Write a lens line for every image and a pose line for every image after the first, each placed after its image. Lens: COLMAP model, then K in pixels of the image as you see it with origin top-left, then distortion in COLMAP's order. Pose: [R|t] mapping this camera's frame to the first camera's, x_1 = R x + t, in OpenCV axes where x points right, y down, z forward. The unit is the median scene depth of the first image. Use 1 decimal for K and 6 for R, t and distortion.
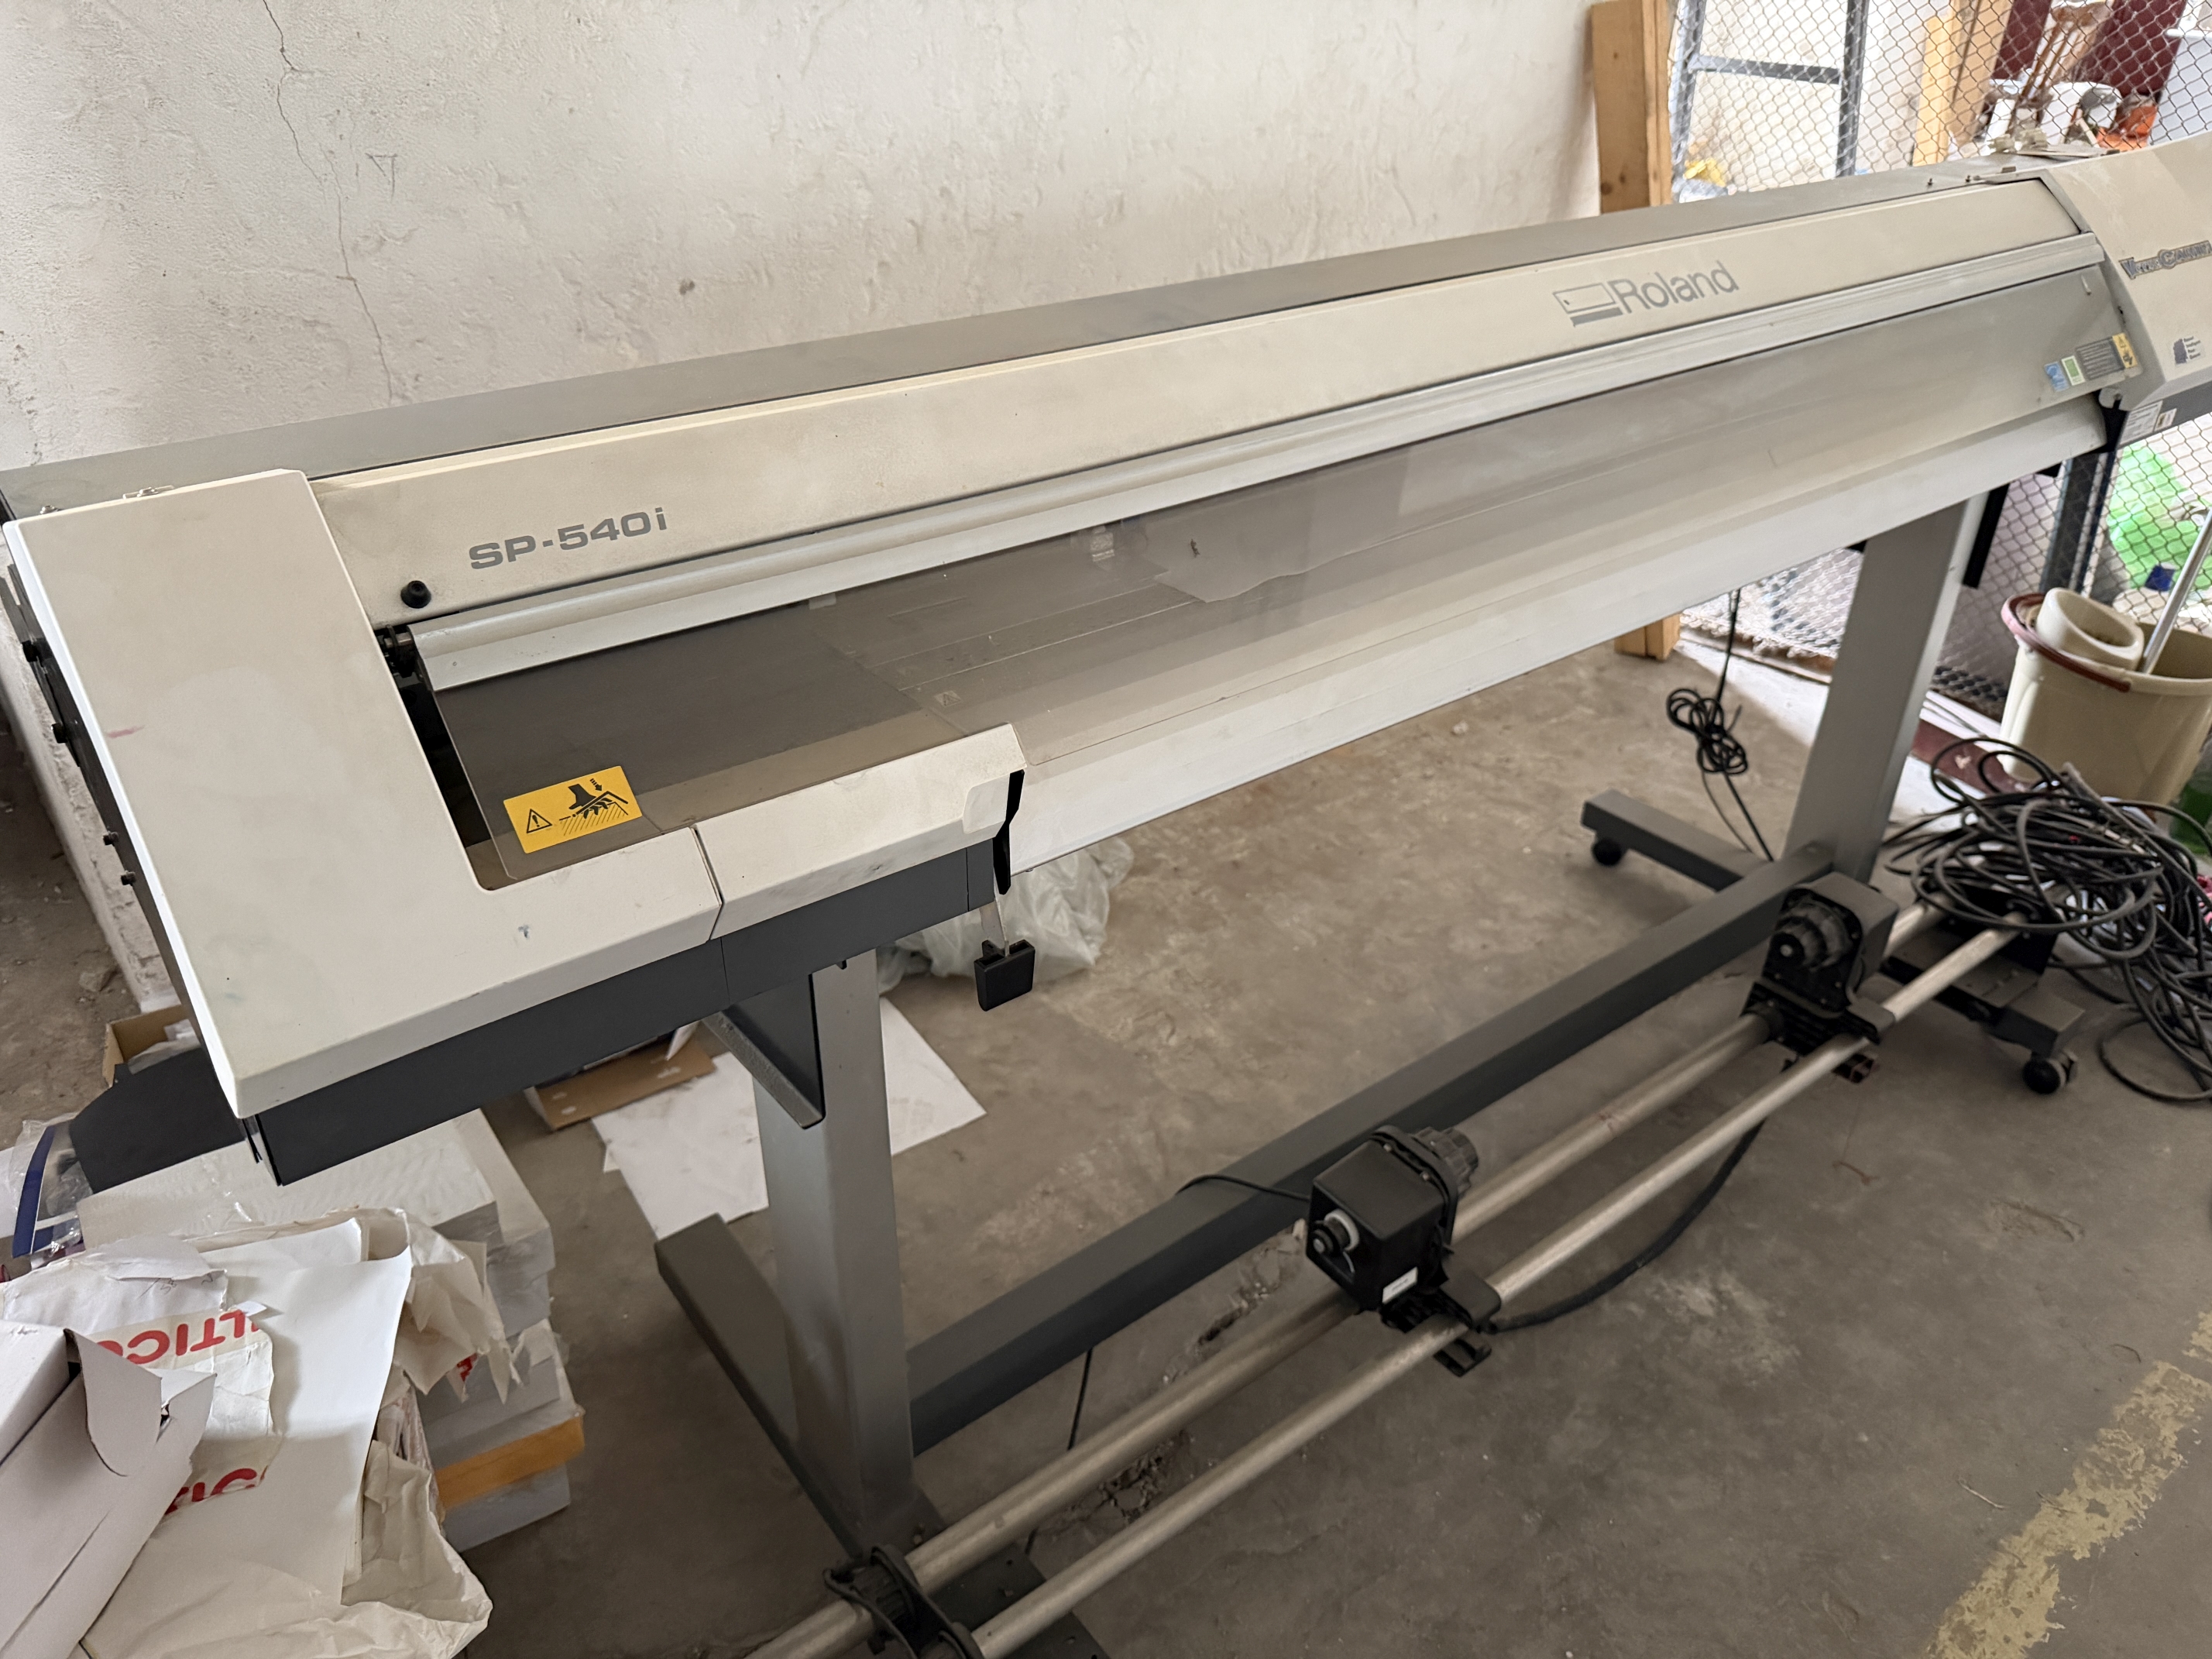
lens RADIAL K [[1565.9, 0, 1106.0], [0, 1565.9, 829.5], [0, 0, 1]] dist [0.044919, -0.076114]
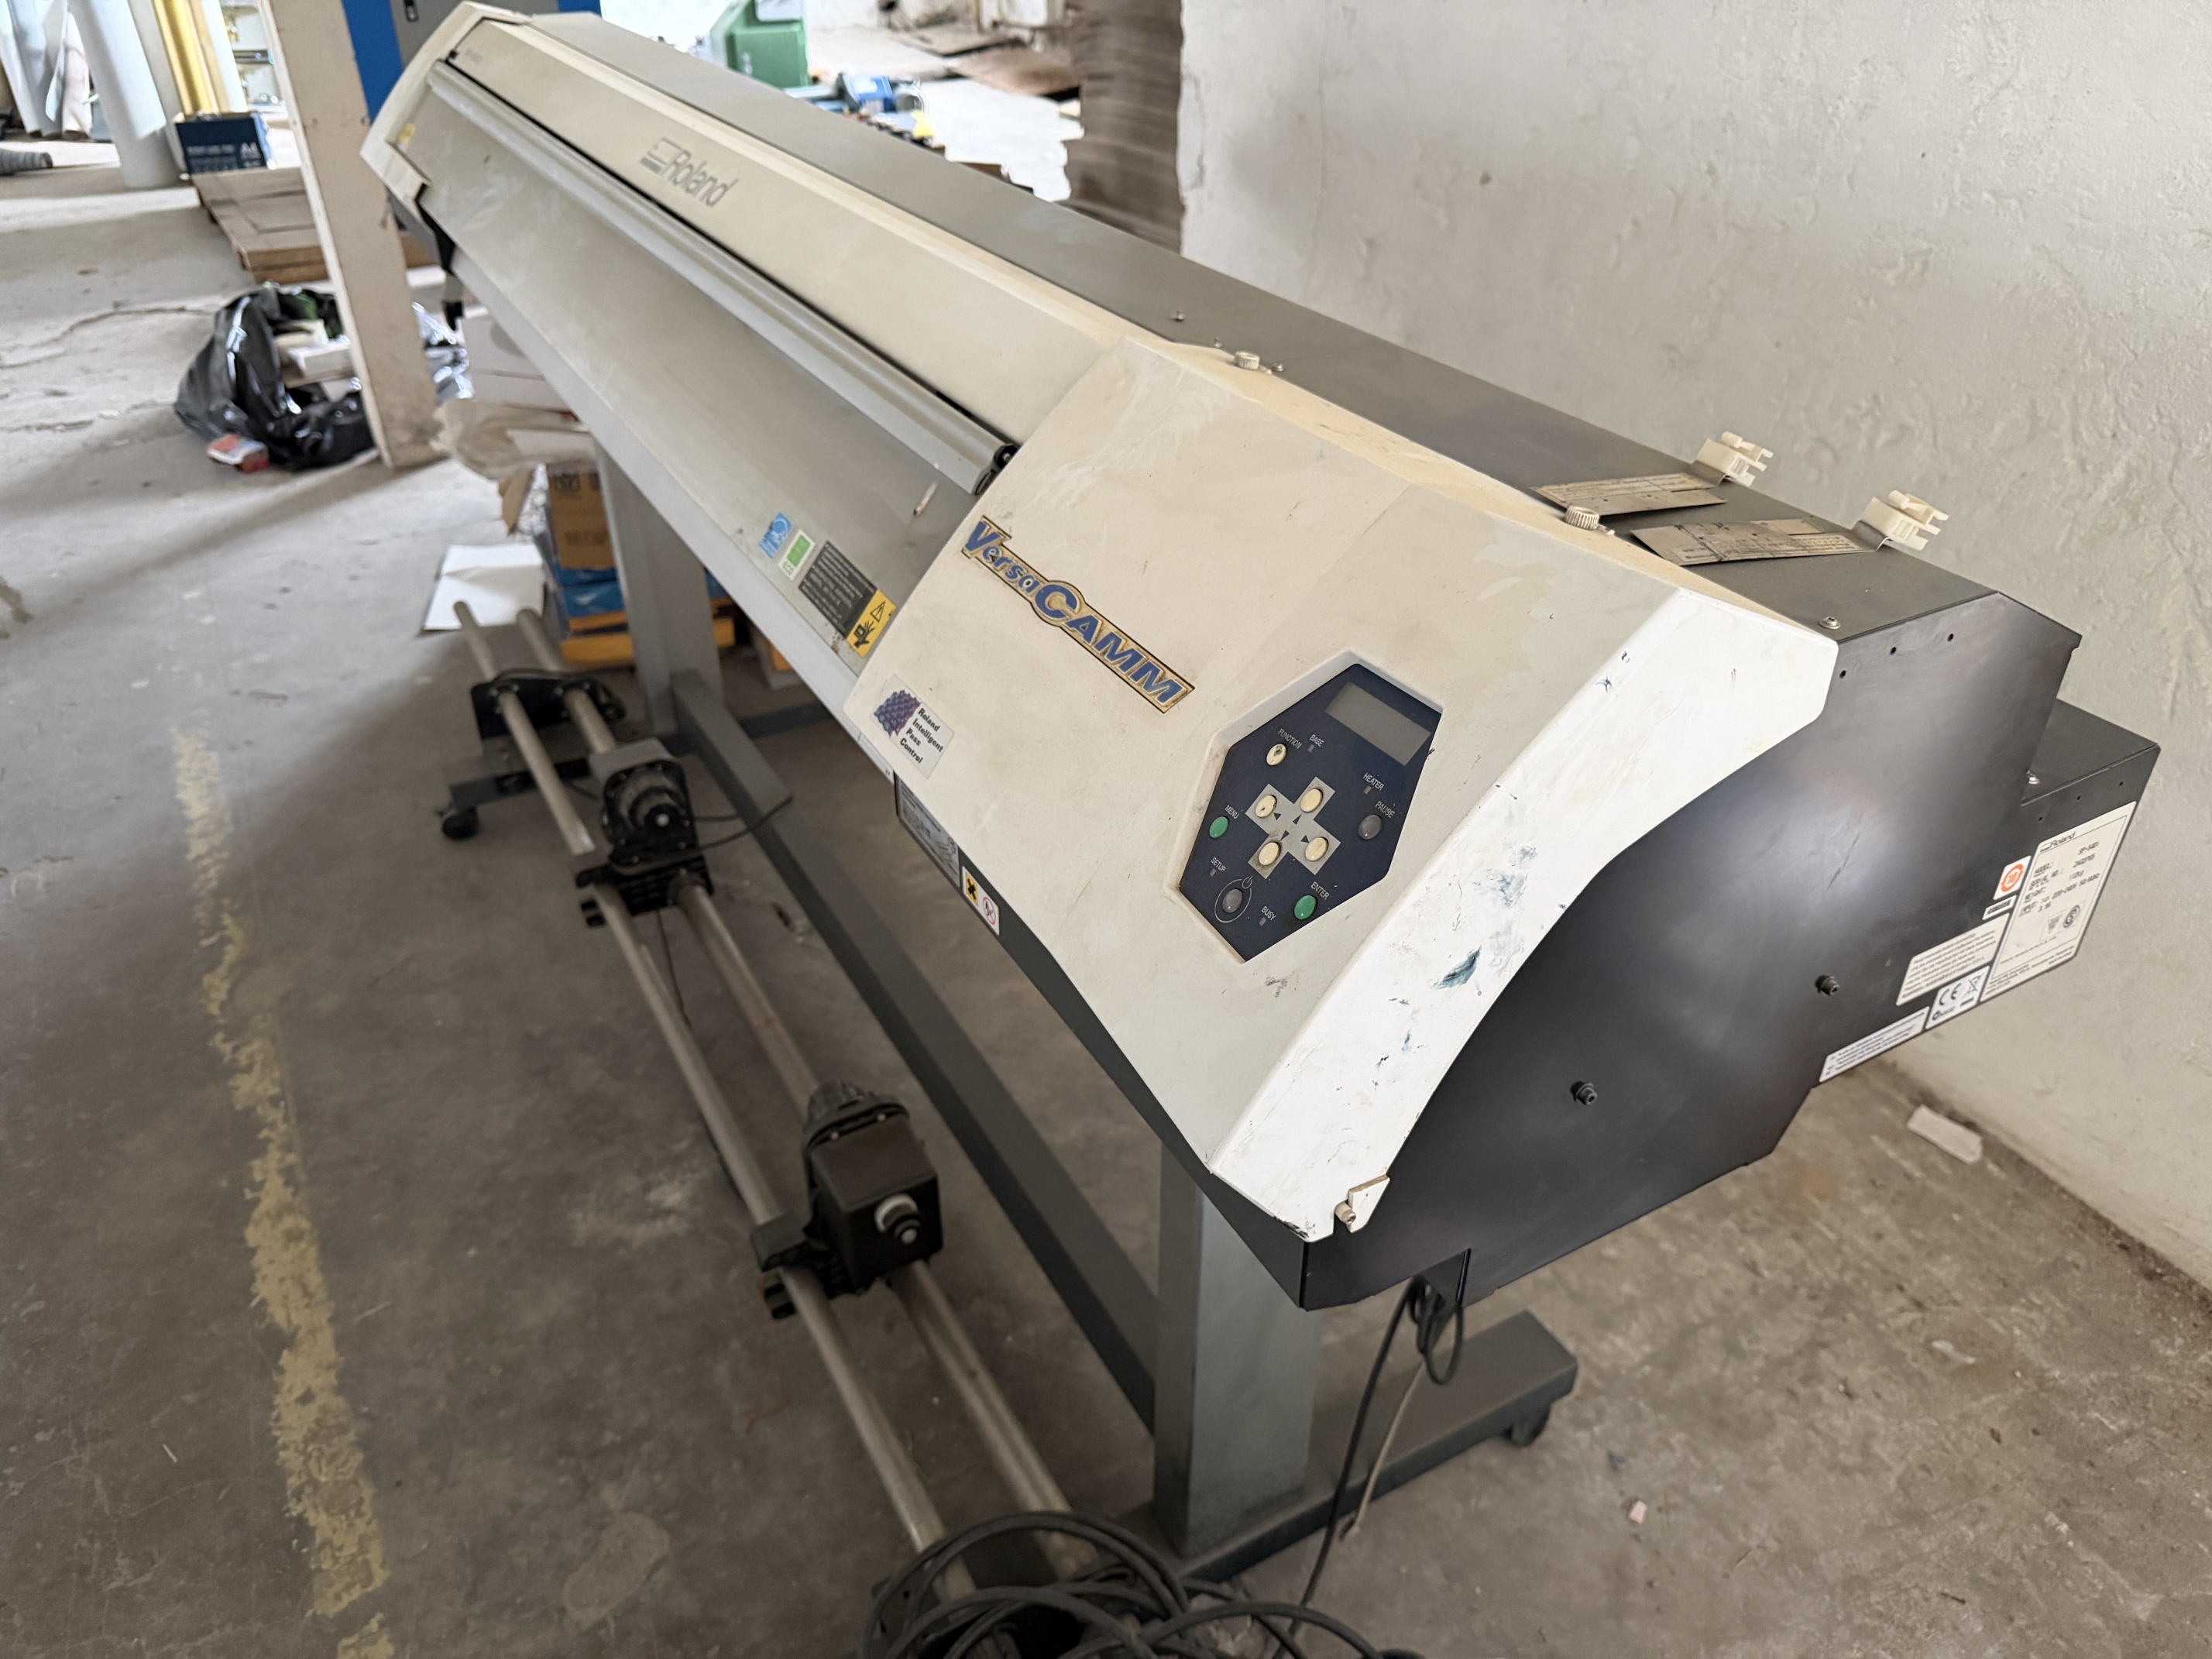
lens RADIAL K [[1592.1, 0, 1095.4], [0, 1592.1, 811.4], [0, 0, 1]] dist [-0.008359, -0.003989]
pose [[-0.155487, 0.524554, -0.837058, 0.911673], [-0.509620, 0.683301, 0.522865, -0.474790], [0.846233, 0.507881, 0.161079, 0.802959]]
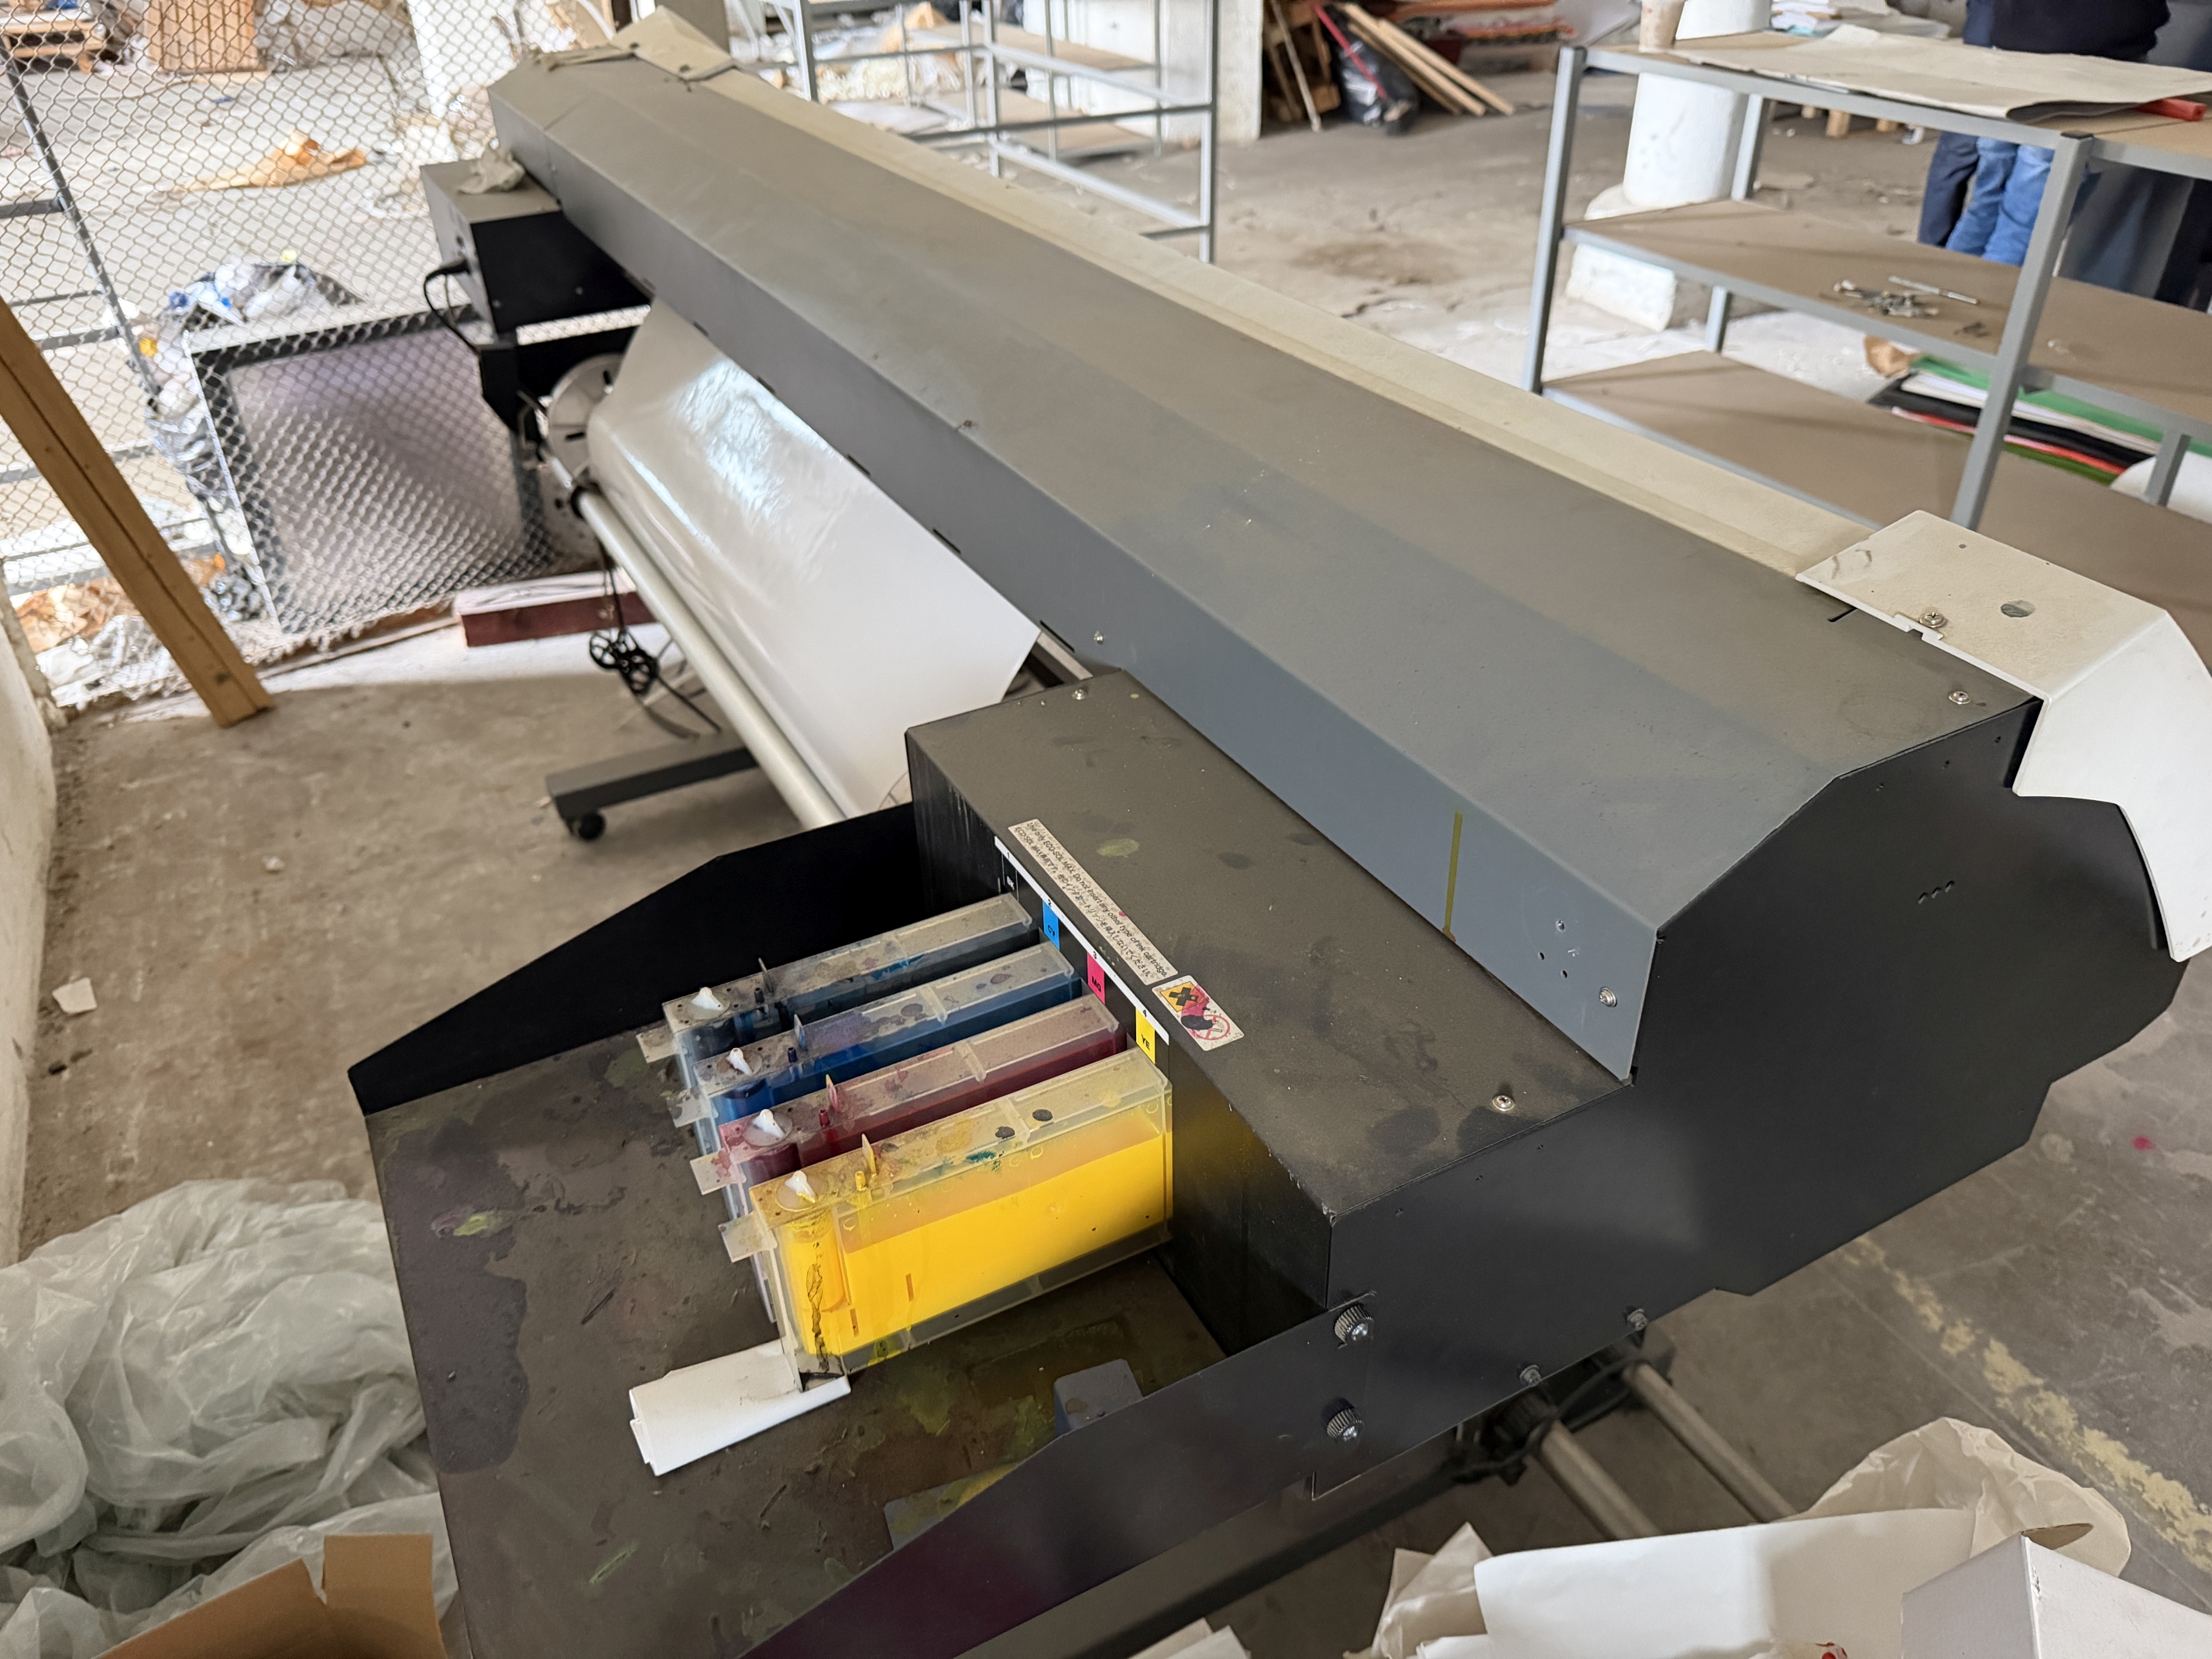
lens RADIAL K [[1594.2, 0, 1106.9], [0, 1594.2, 818.6], [0, 0, 1]] dist [0.006056, -0.035187]
pose [[0.174092, -0.554295, 0.813910, -0.530588], [0.535926, 0.746736, 0.393916, -0.255007], [-0.826121, 0.367618, 0.427062, 0.379017]]
